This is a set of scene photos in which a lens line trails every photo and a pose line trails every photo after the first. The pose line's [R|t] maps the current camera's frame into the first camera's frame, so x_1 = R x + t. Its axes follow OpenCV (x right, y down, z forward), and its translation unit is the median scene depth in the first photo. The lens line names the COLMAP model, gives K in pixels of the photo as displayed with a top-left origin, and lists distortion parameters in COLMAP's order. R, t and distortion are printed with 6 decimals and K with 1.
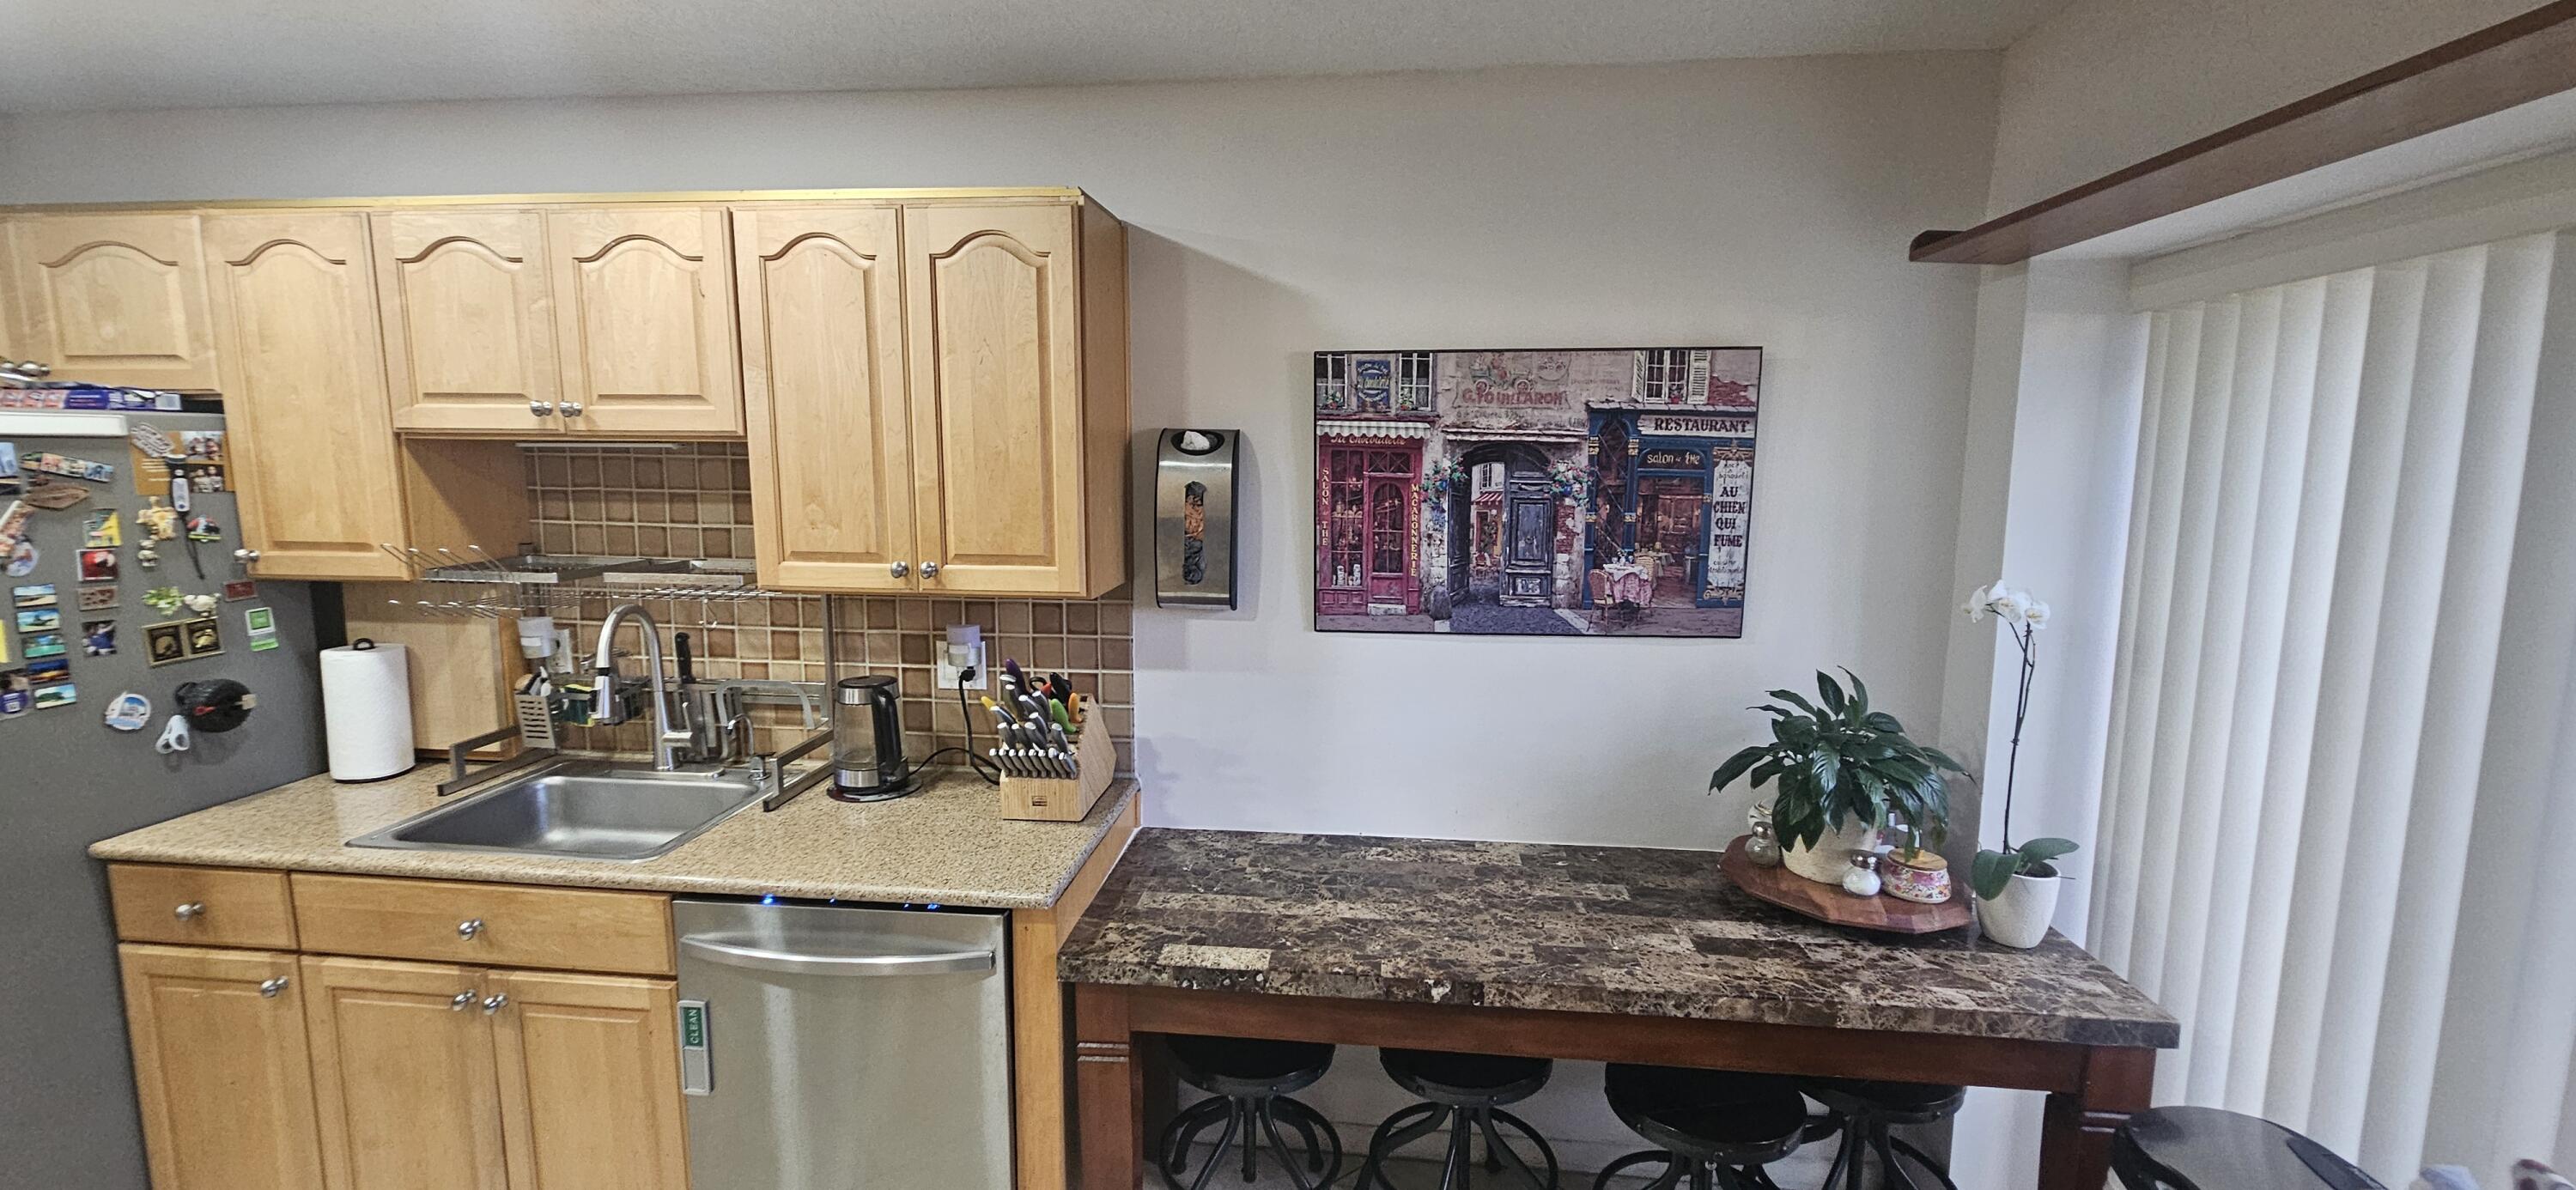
lens RADIAL K [[1061.7, 0, 1281.7], [0, 1061.7, 587.7], [0, 0, 1]] dist [-0.000869, 0.001585]
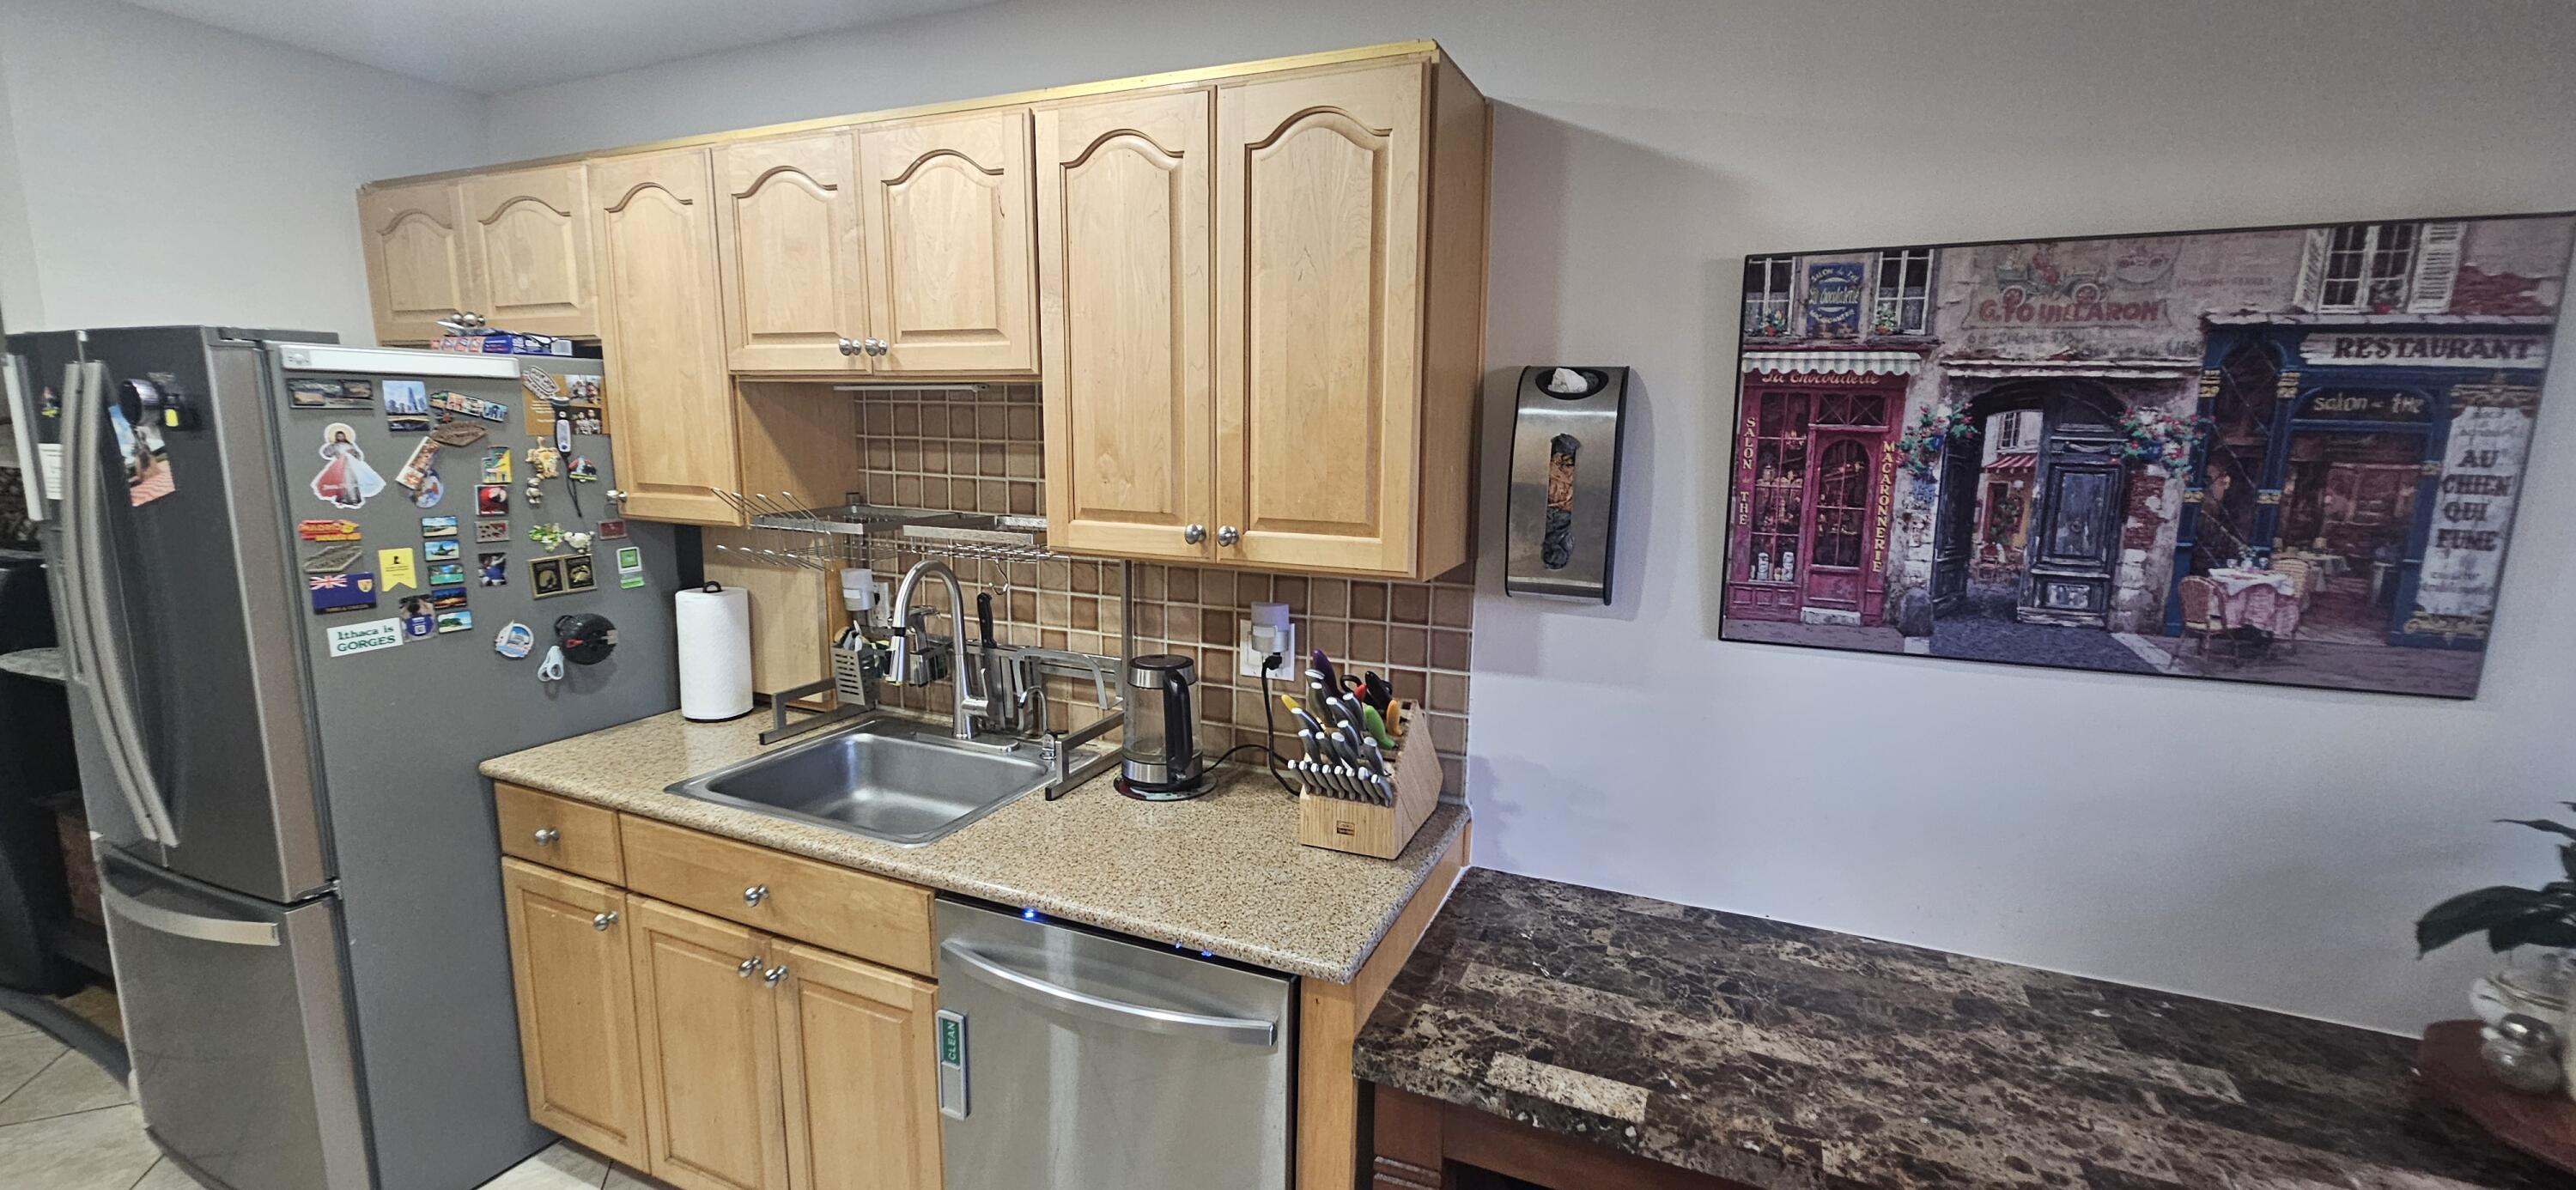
lens RADIAL K [[1061.7, 0, 1279.9], [0, 1061.7, 587.6], [0, 0, 1]] dist [-0.000869, 0.001585]
pose [[0.950438, 0.054588, -0.306084, -0.038642], [-0.047471, 0.998402, 0.030654, -0.003828], [0.307268, -0.014604, 0.951511, 0.220286]]
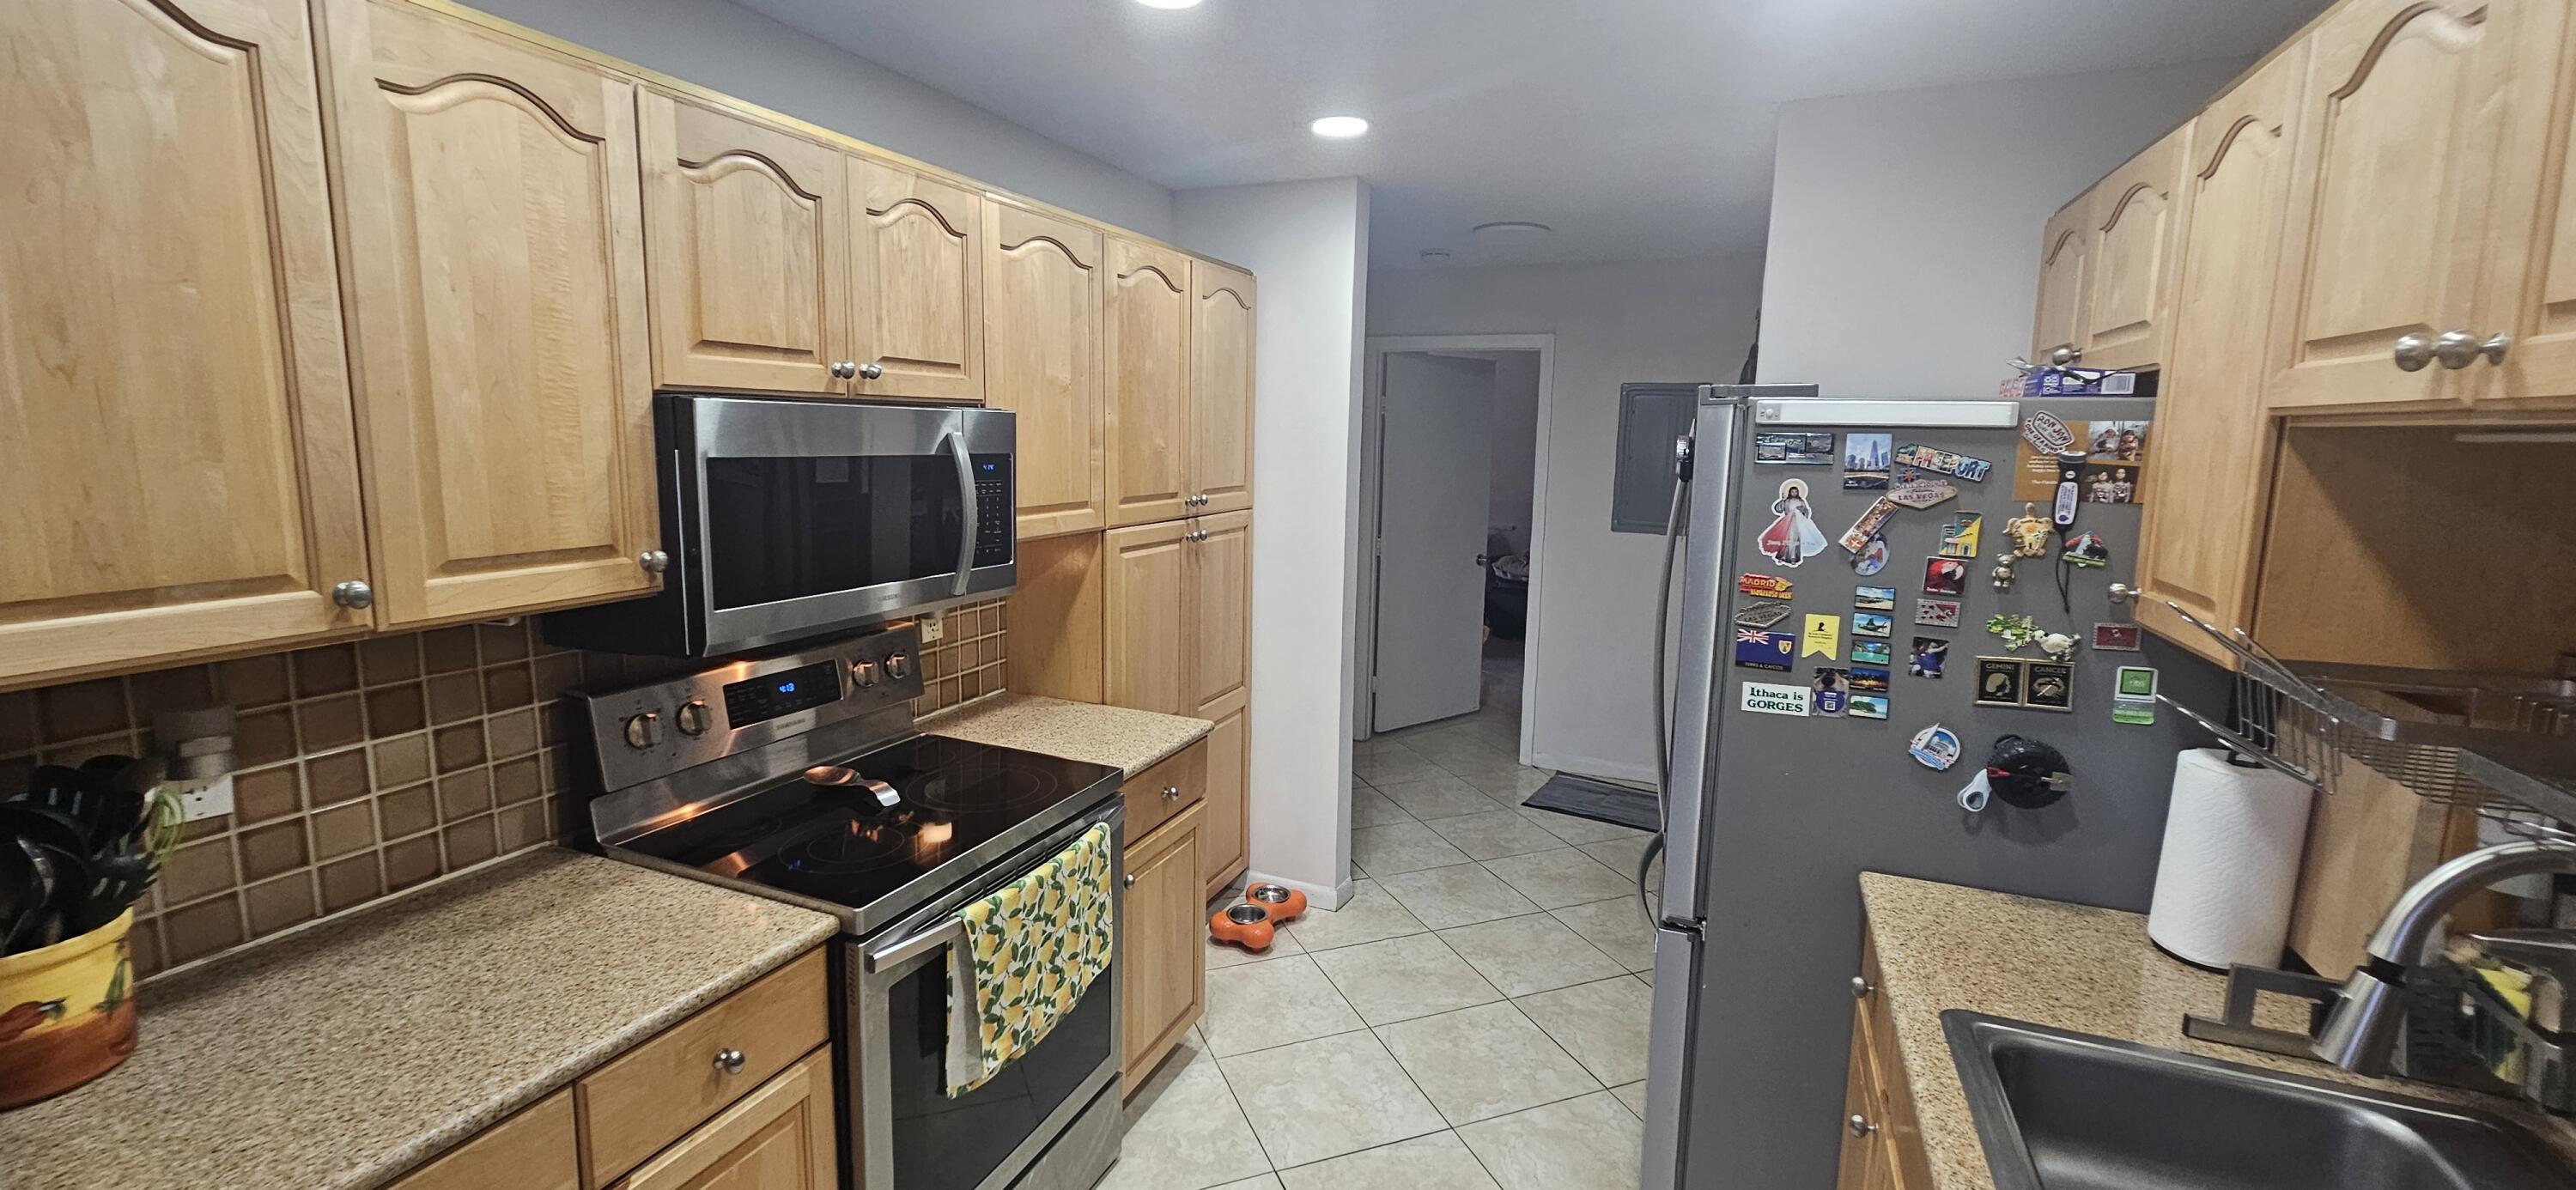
lens RADIAL K [[1061.7, 0, 1270.4], [0, 1061.7, 586.4], [0, 0, 1]] dist [-0.000869, 0.001585]
pose [[-0.306384, 0.127747, -0.943297, -0.117937], [-0.141957, 0.973741, 0.177977, -0.083705], [0.941264, 0.188437, -0.280204, 0.681047]]
